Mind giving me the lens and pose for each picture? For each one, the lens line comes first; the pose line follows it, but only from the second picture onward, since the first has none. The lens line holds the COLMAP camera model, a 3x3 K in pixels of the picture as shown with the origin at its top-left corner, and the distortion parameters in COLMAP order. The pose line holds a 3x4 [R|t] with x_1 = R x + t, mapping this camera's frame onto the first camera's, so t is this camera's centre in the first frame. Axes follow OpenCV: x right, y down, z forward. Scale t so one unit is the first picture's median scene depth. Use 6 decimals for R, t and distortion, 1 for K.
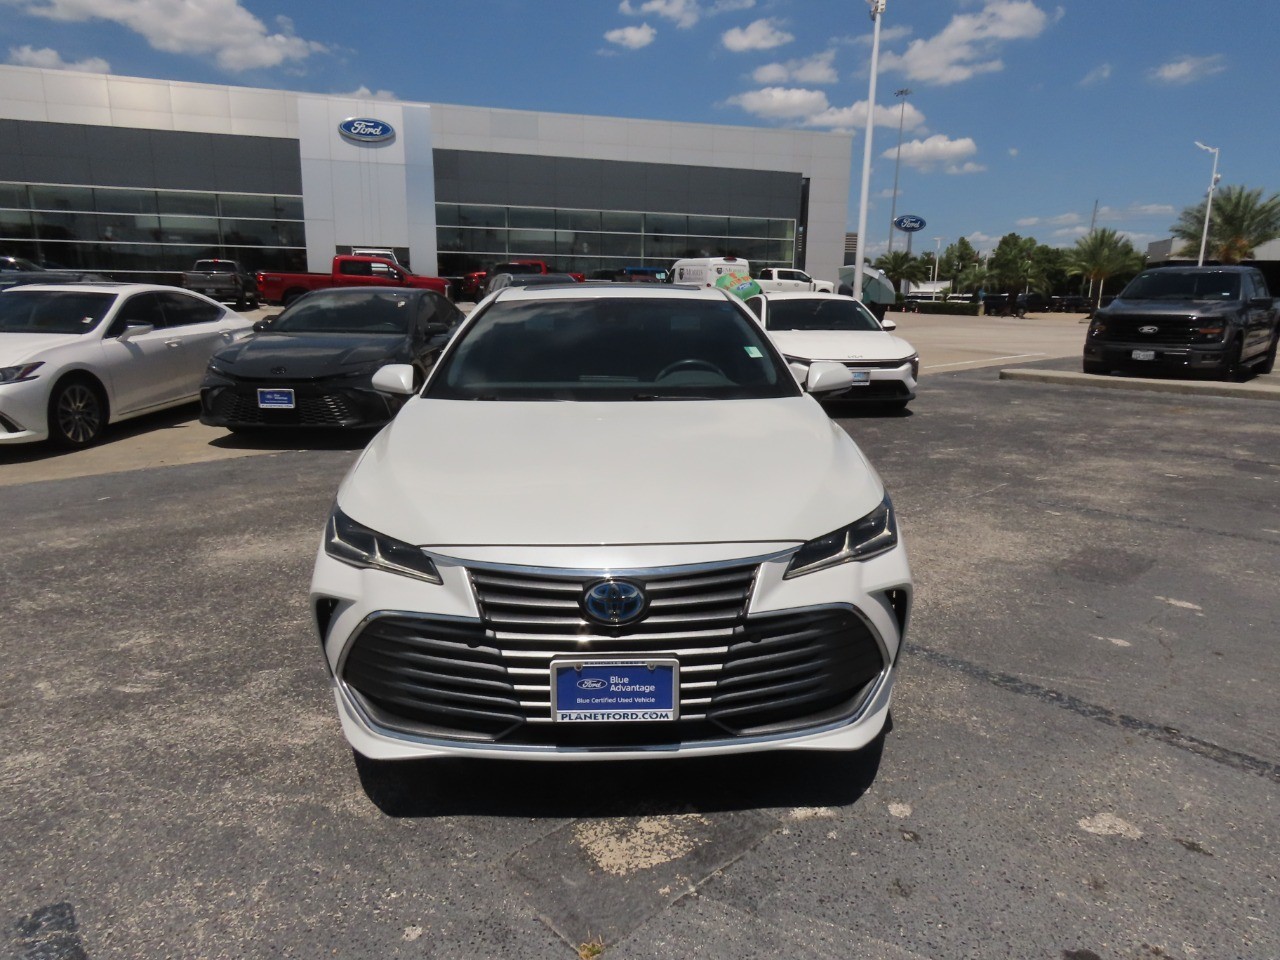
lens RADIAL K [[812.3, 0, 645.6], [0, 812.3, 486.9], [0, 0, 1]] dist [-0.004668, 0.000389]
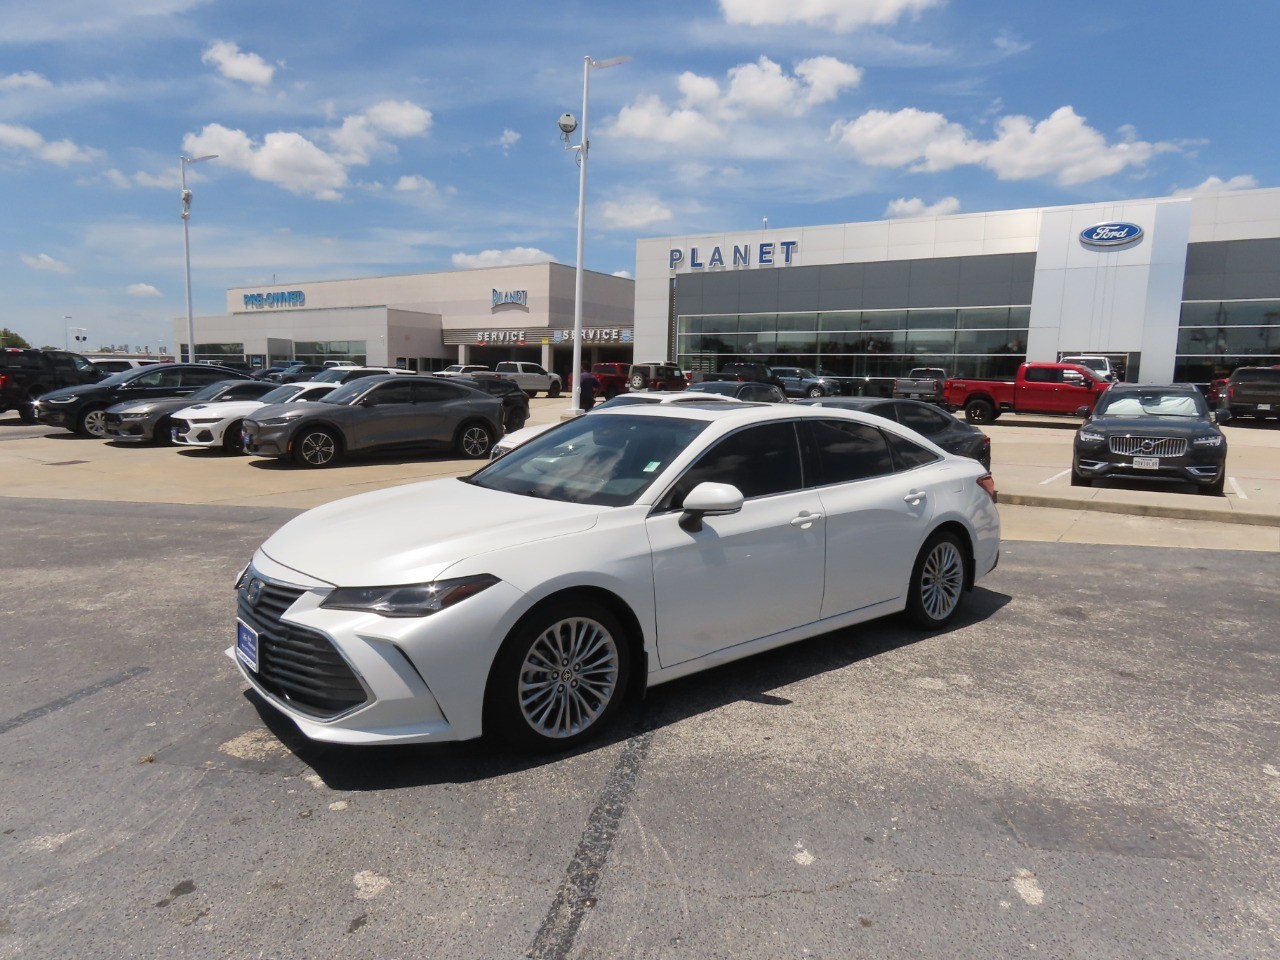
lens RADIAL K [[812.3, 0, 645.6], [0, 812.3, 486.9], [0, 0, 1]] dist [-0.004668, 0.000389]
pose [[0.613868, 0.100283, -0.783013, 0.104414], [-0.195514, 0.980309, -0.027729, -0.011041], [0.764814, 0.170112, 0.621387, 0.031185]]
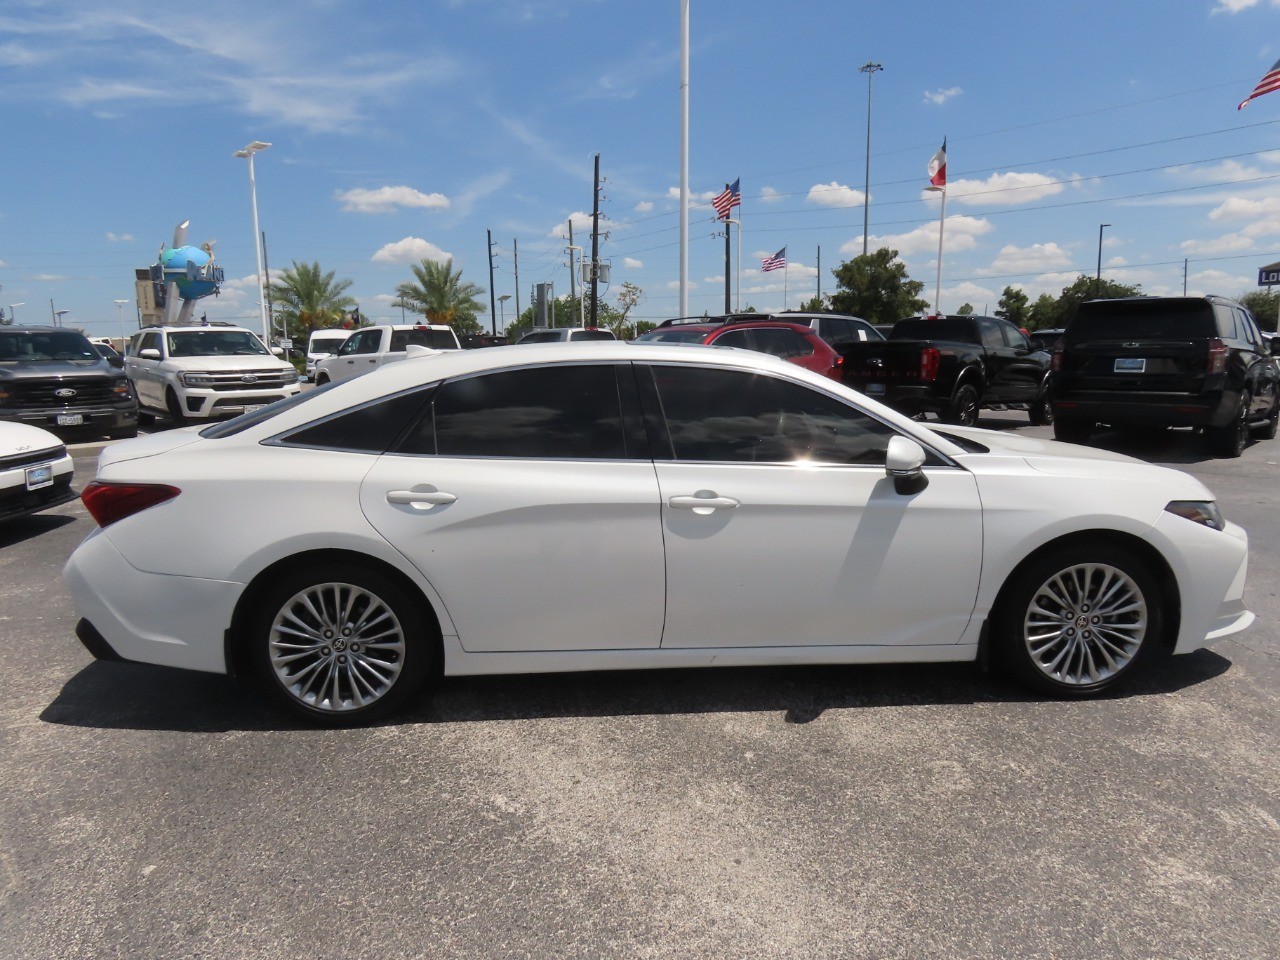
lens RADIAL K [[818.2, 0, 646.0], [0, 818.2, 481.6], [0, 0, 1]] dist [-0.004871, 0.000409]
pose [[-0.020978, -0.166808, 0.985766, -0.119554], [0.243713, 0.955387, 0.166853, -0.032494], [-0.969620, 0.243745, 0.020611, 0.130813]]
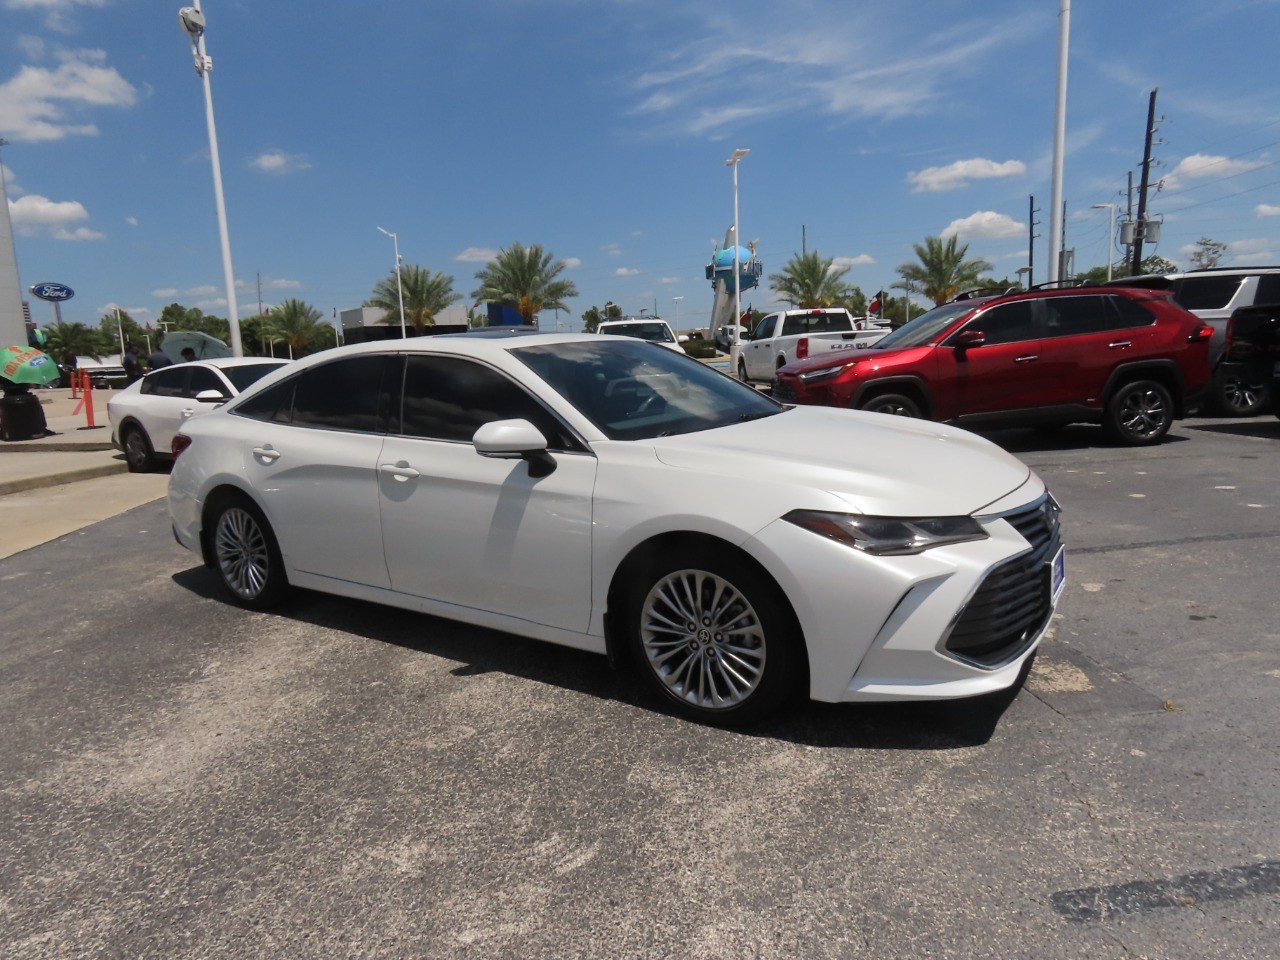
lens RADIAL K [[818.2, 0, 646.0], [0, 818.2, 481.6], [0, 0, 1]] dist [-0.004871, 0.000409]
pose [[0.588289, -0.165084, 0.791621, -0.097111], [0.235560, 0.971470, 0.027534, -0.007854], [-0.773581, 0.170276, 0.610392, 0.037827]]
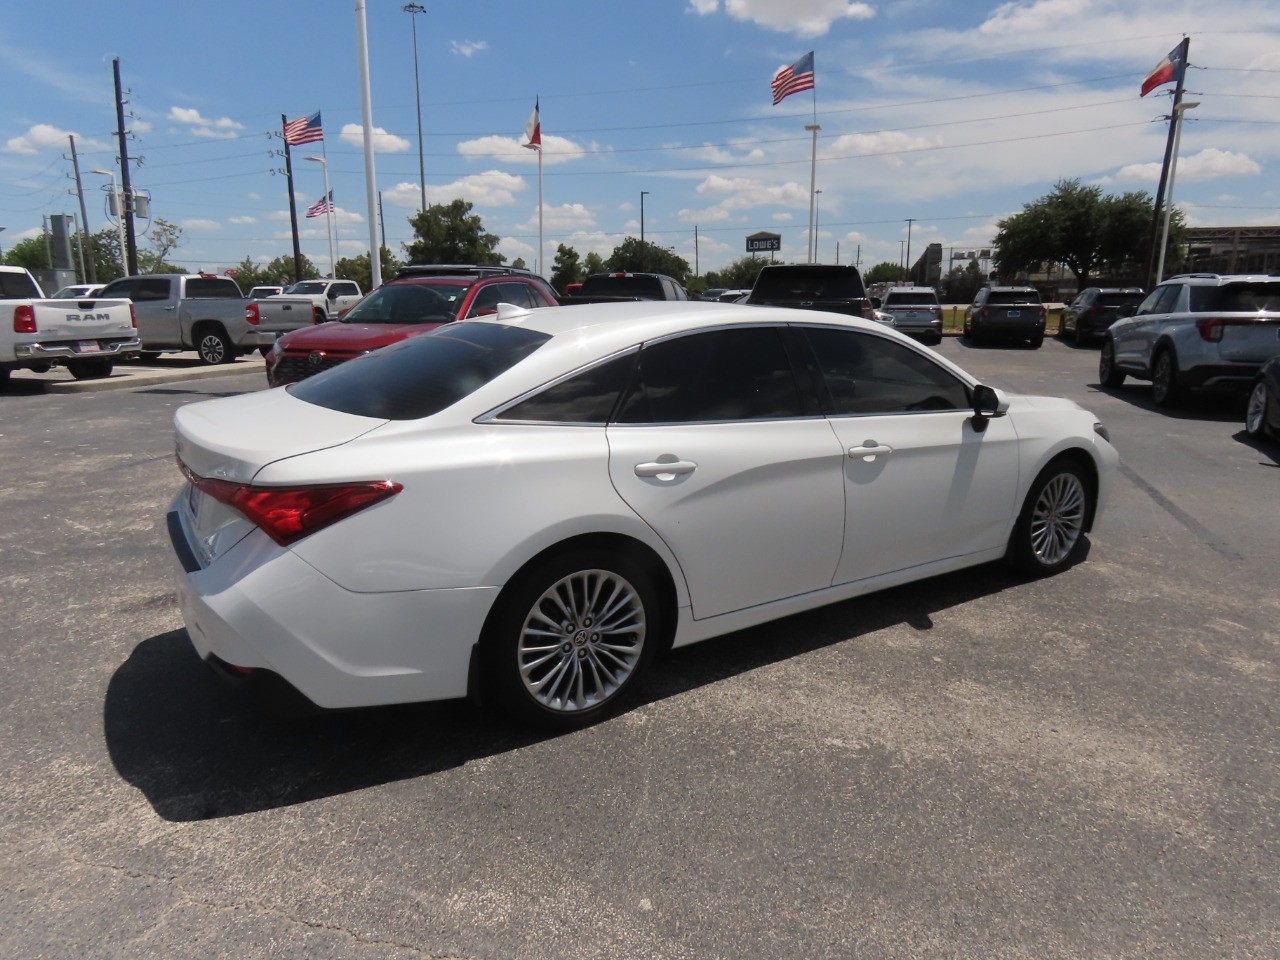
lens RADIAL K [[812.3, 0, 645.6], [0, 812.3, 486.9], [0, 0, 1]] dist [-0.004668, 0.000389]
pose [[-0.519547, -0.201108, 0.830438, -0.101079], [0.193512, 0.918958, 0.343612, -0.049373], [-0.832240, 0.339222, -0.438525, 0.195373]]
